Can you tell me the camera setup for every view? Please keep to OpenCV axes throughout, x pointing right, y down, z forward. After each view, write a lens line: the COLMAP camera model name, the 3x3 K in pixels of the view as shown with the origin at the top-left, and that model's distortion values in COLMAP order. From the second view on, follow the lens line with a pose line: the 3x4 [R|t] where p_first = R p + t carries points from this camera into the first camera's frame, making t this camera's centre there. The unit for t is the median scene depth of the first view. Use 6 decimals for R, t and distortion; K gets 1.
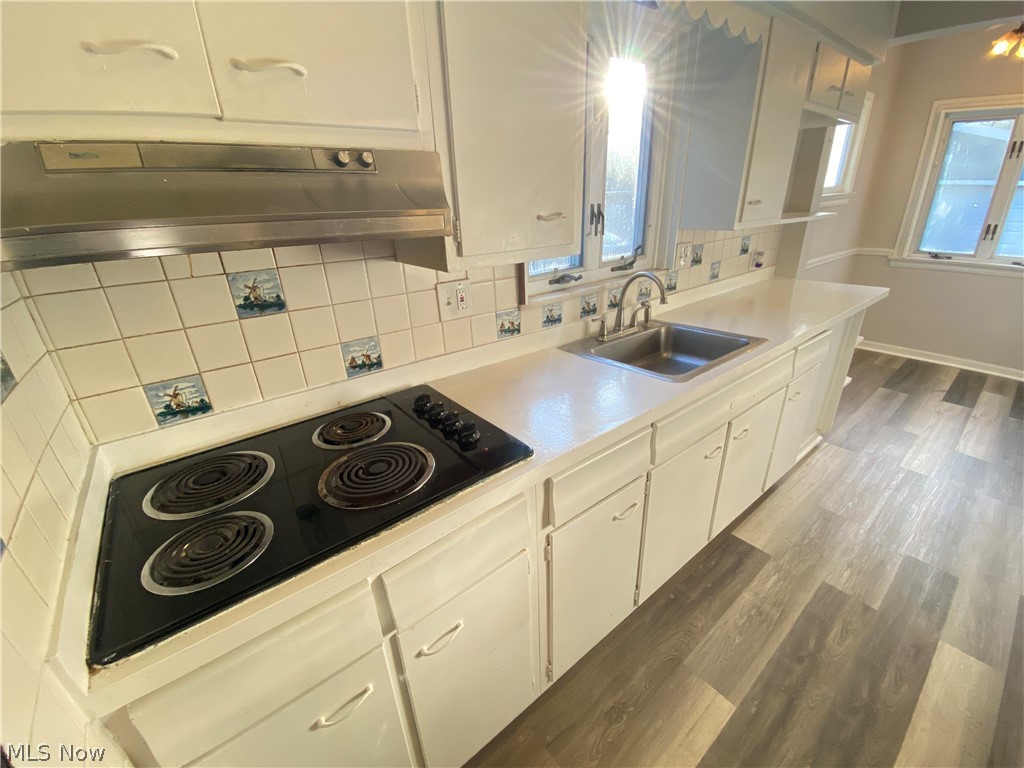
lens RADIAL K [[413.3, 0, 514.1], [0, 413.3, 385.7], [0, 0, 1]] dist [0.024743, -0.019916]
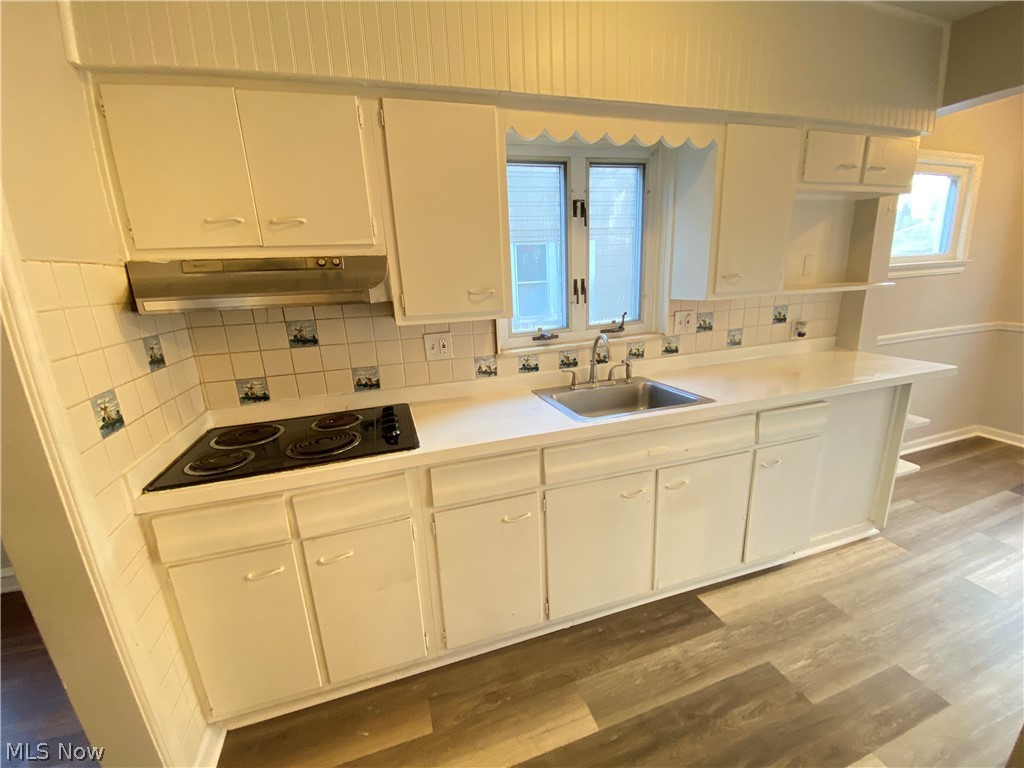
lens RADIAL K [[413.3, 0, 514.1], [0, 413.3, 385.7], [0, 0, 1]] dist [0.024743, -0.019916]
pose [[0.936709, 0.085362, -0.339542, 0.522356], [-0.131310, 0.984684, -0.114697, 0.044404], [0.324551, 0.152023, 0.933572, -0.175136]]
